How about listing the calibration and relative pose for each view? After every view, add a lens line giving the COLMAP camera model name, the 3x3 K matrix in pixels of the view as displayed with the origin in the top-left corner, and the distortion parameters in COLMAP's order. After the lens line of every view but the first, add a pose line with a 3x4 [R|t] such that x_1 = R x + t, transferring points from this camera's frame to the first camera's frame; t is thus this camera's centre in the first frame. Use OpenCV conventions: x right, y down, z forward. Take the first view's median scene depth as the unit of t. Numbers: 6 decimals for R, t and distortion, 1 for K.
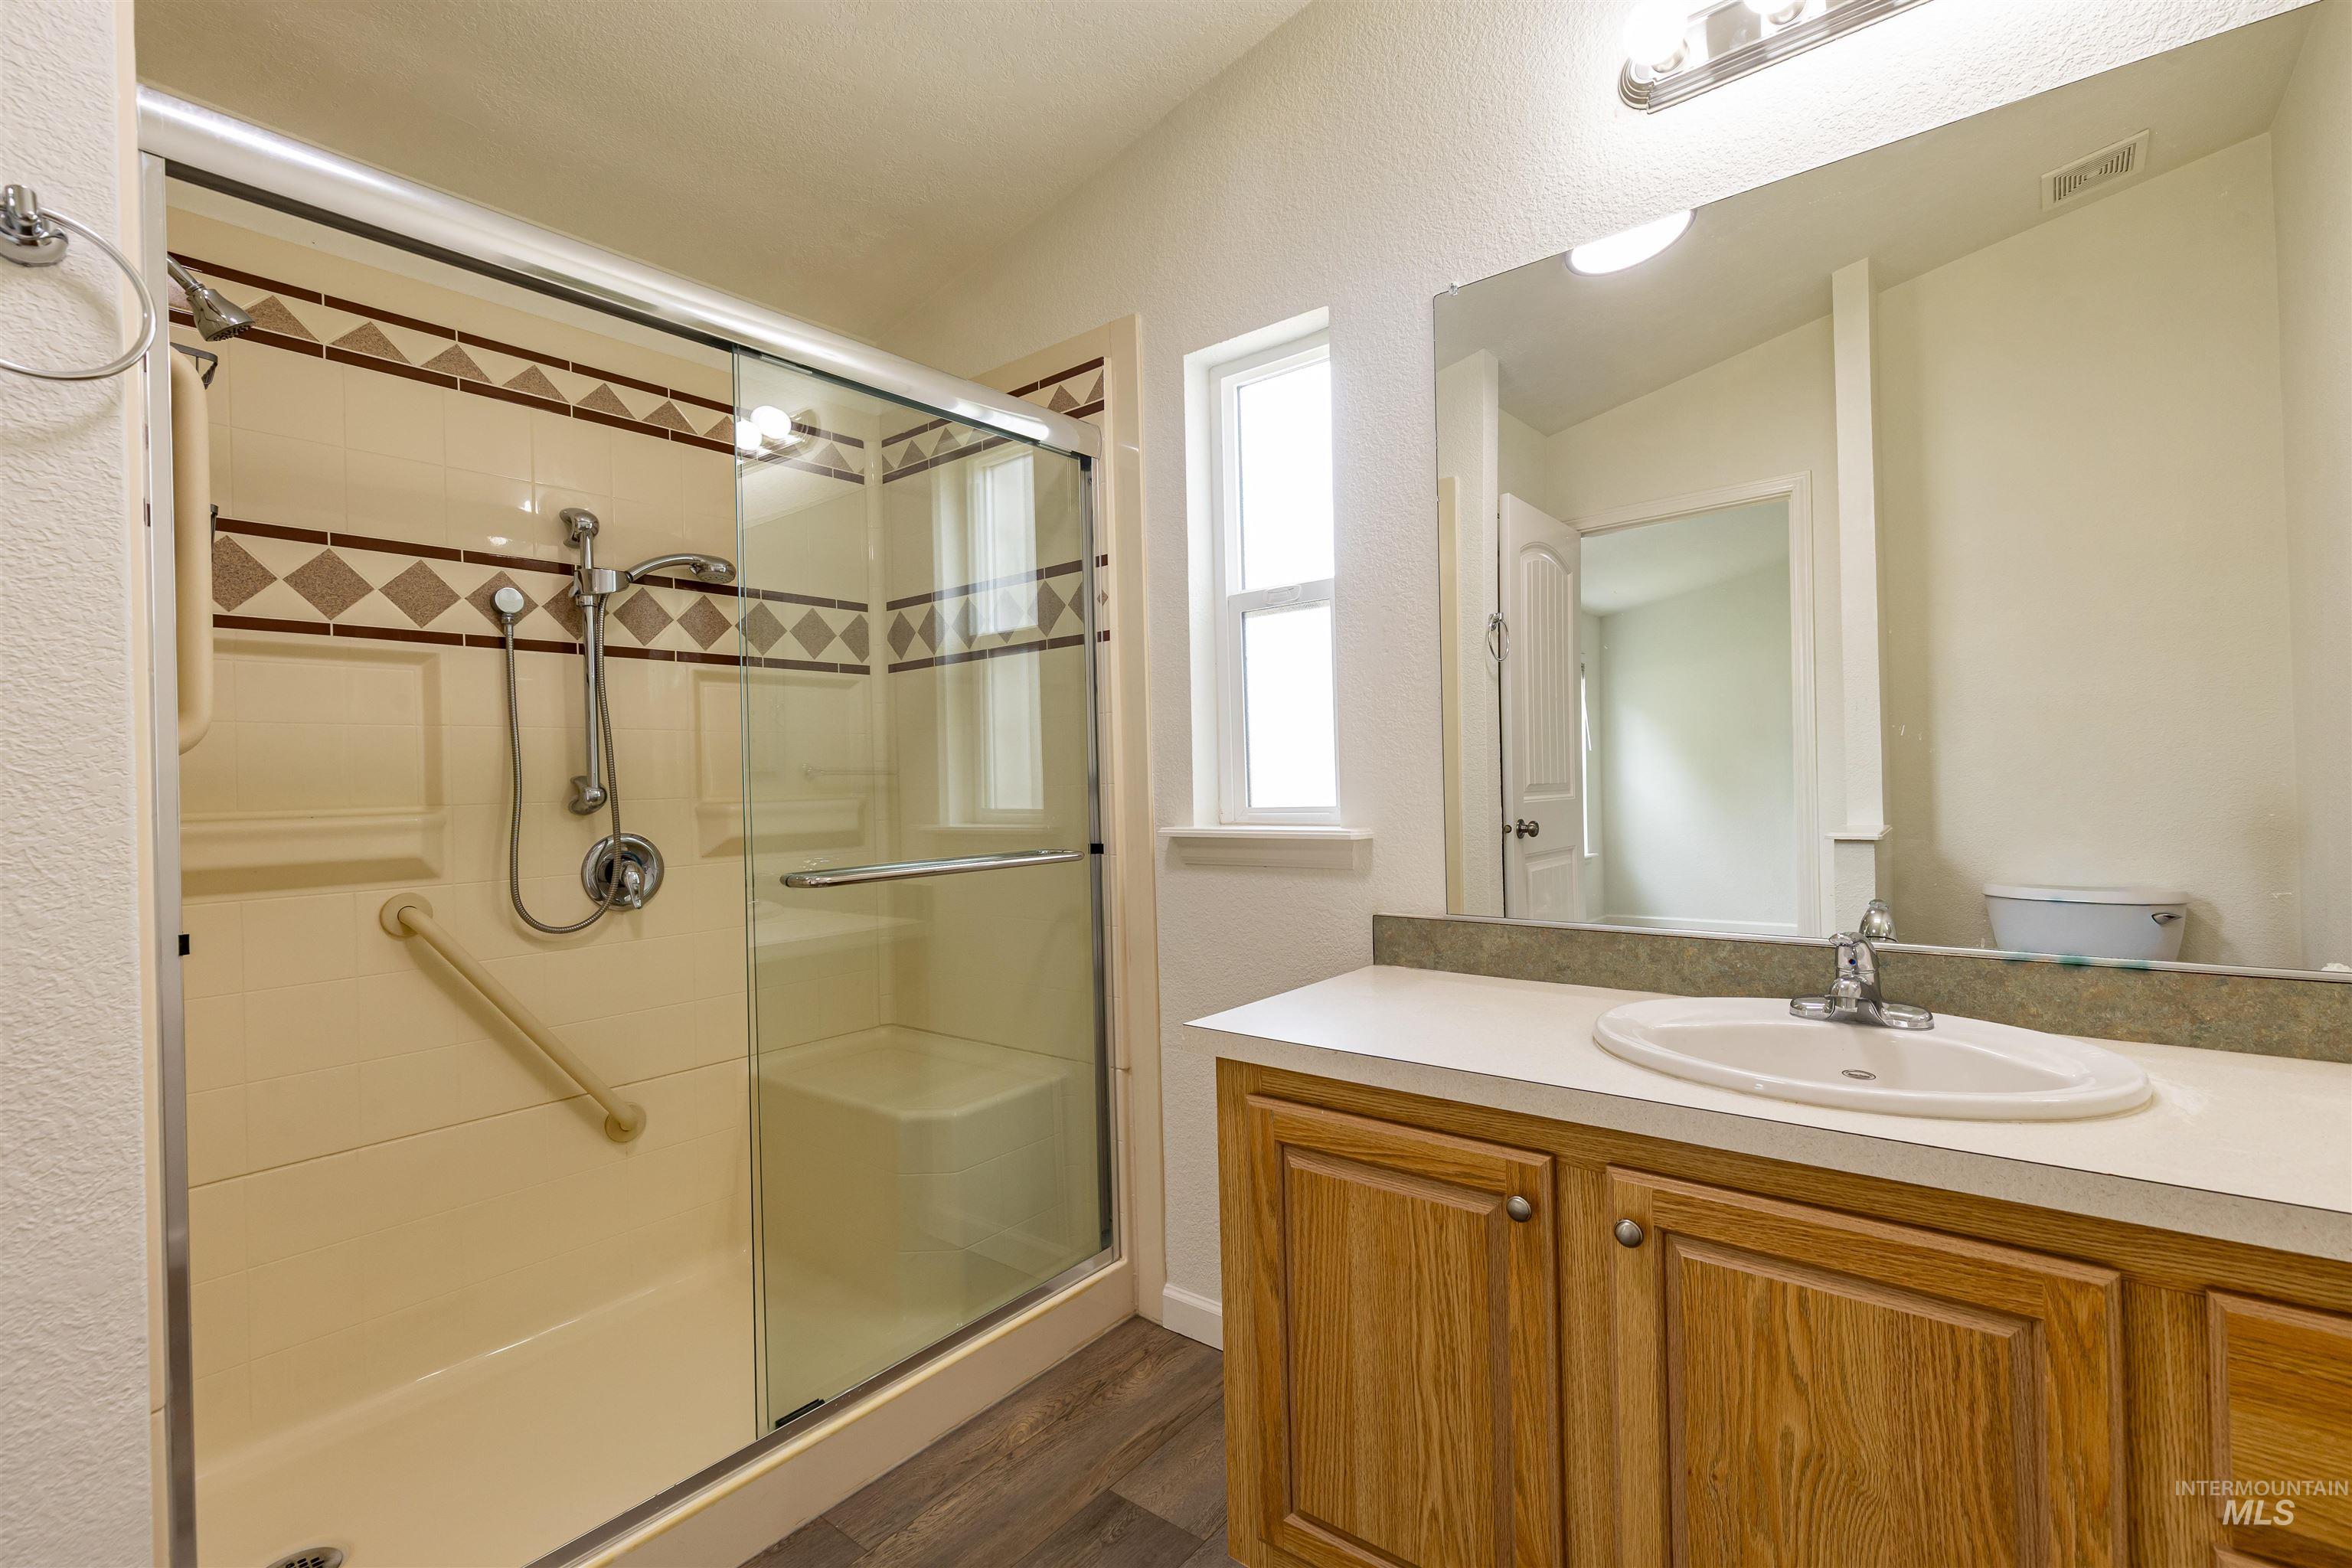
lens RADIAL K [[1039.8, 0, 1184.8], [0, 1039.8, 785.0], [0, 0, 1]] dist [0.009323, -0.001352]
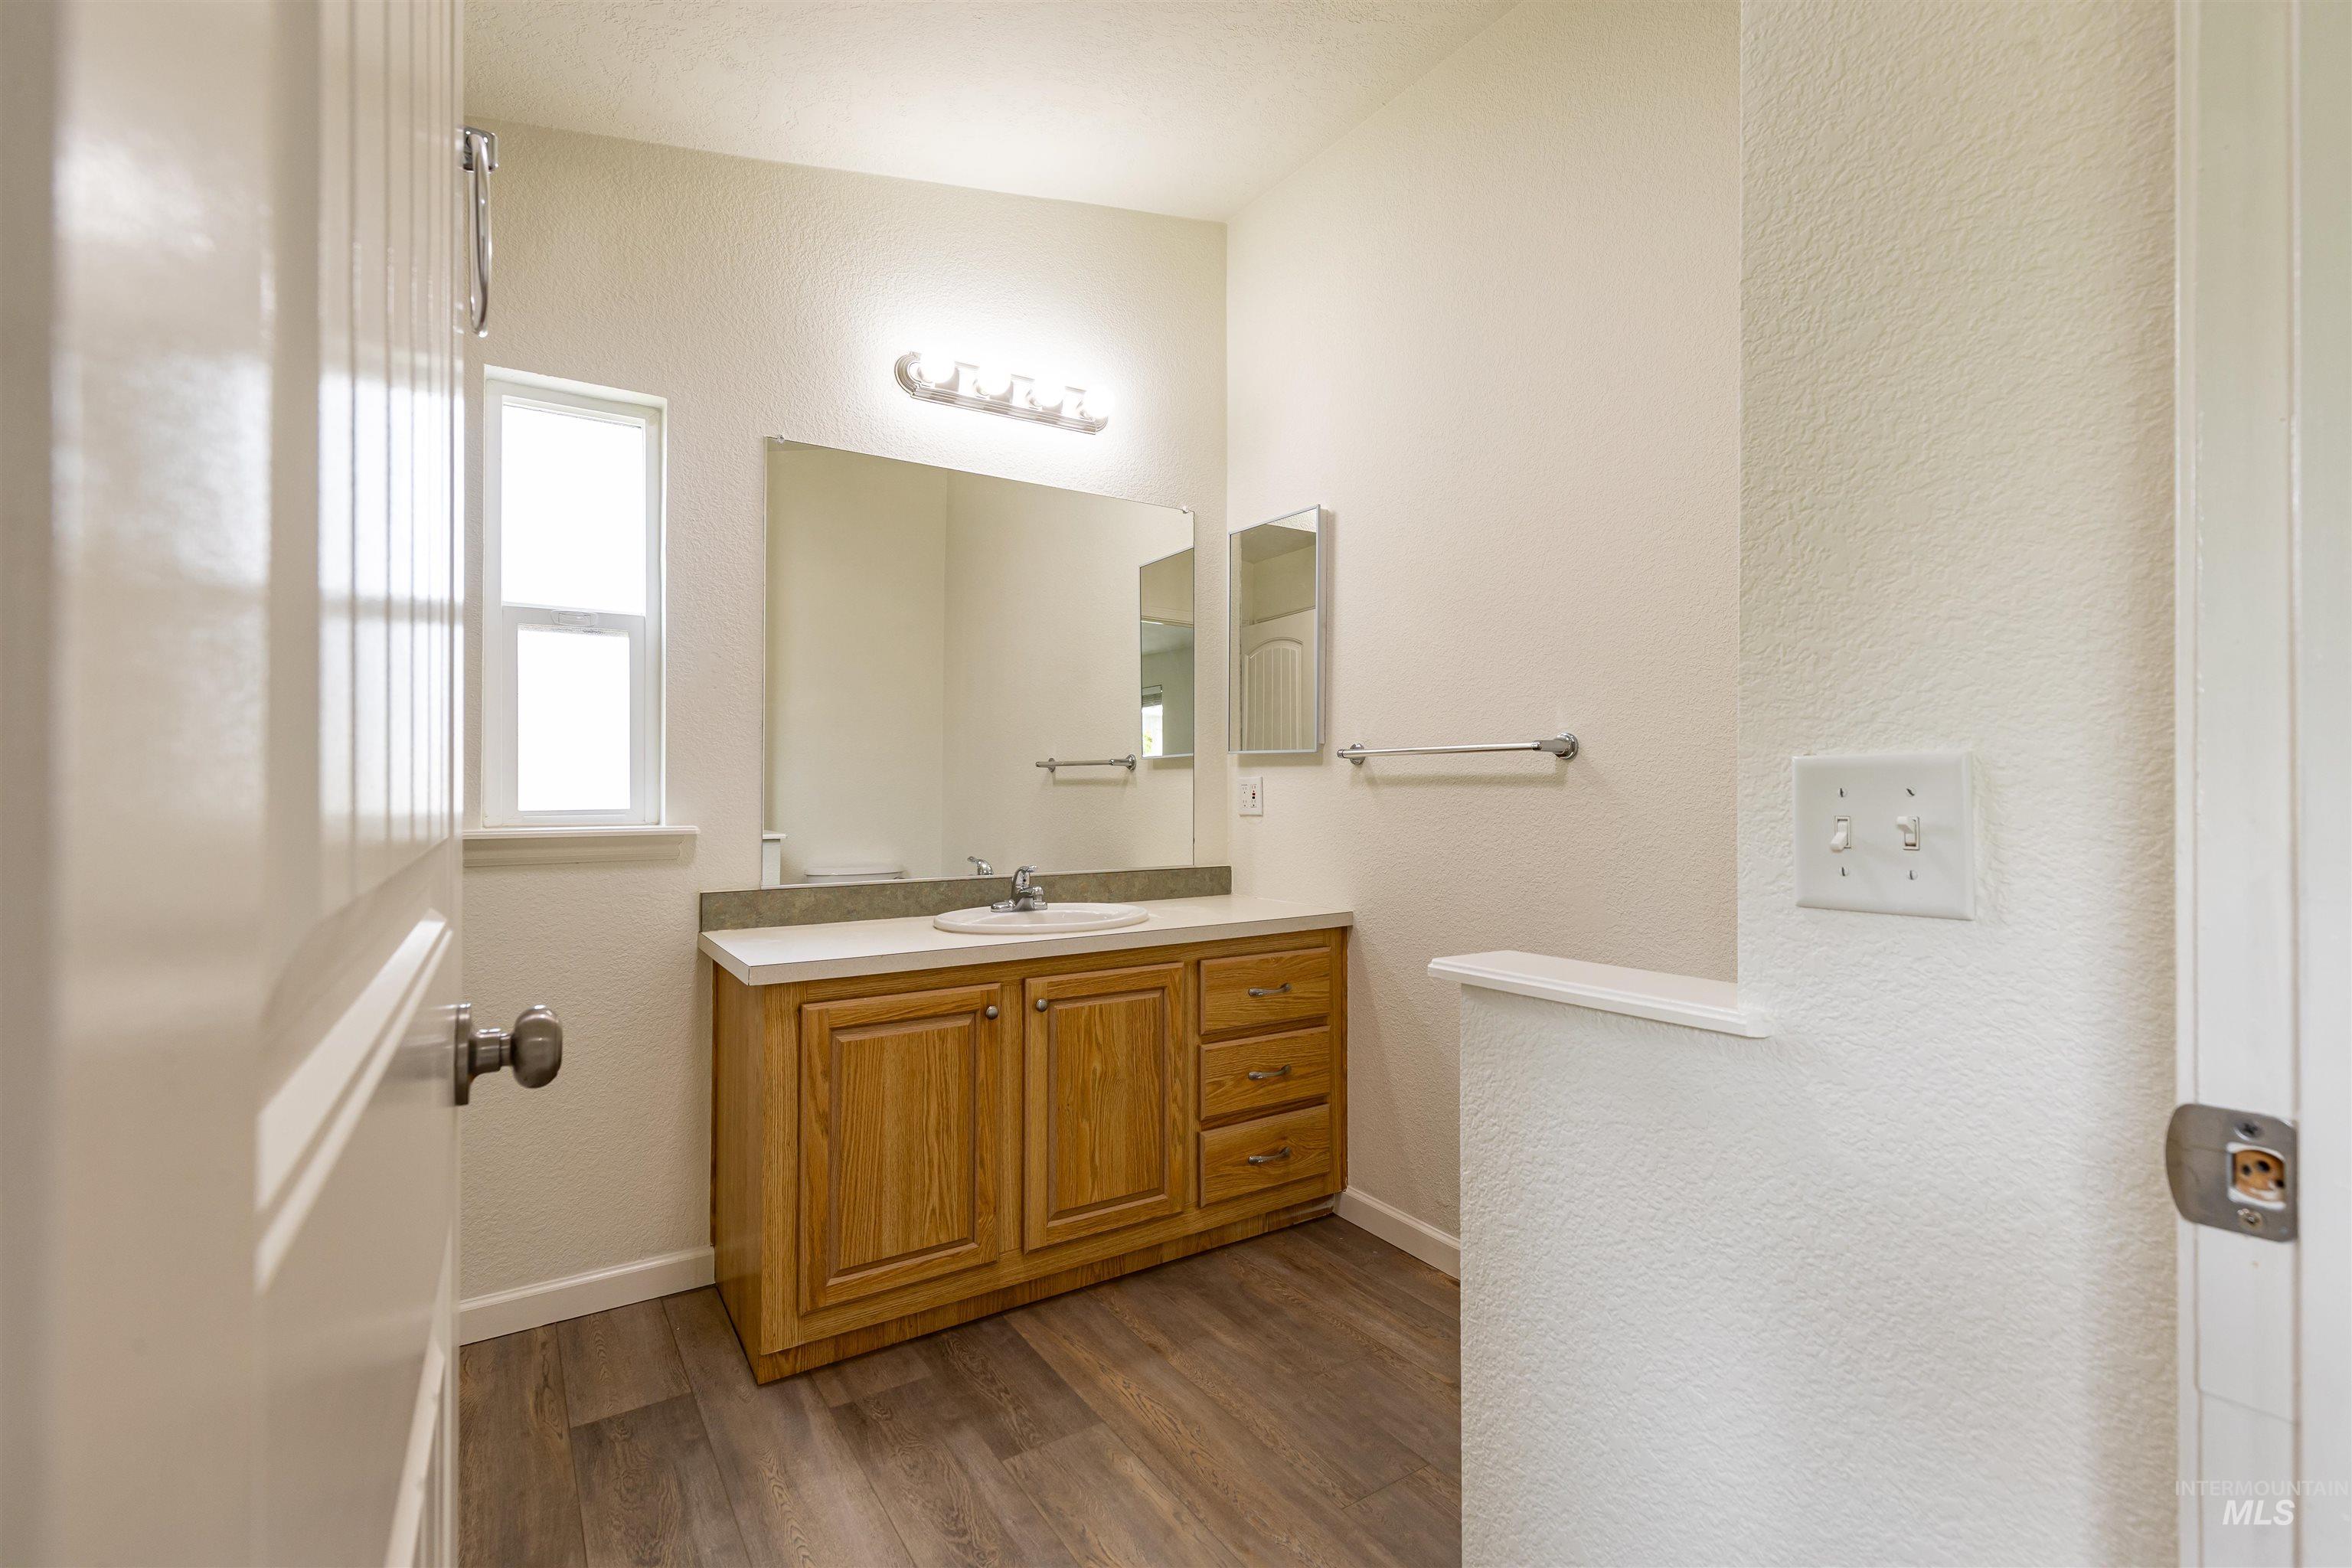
lens RADIAL K [[1039.8, 0, 1177.0], [0, 1039.8, 784.9], [0, 0, 1]] dist [0.009323, -0.001352]
pose [[0.329695, 0.023625, 0.943792, -1.245685], [-0.004348, 0.999714, -0.023505, 0.029561], [-0.944078, 0.003646, 0.329703, 0.045184]]
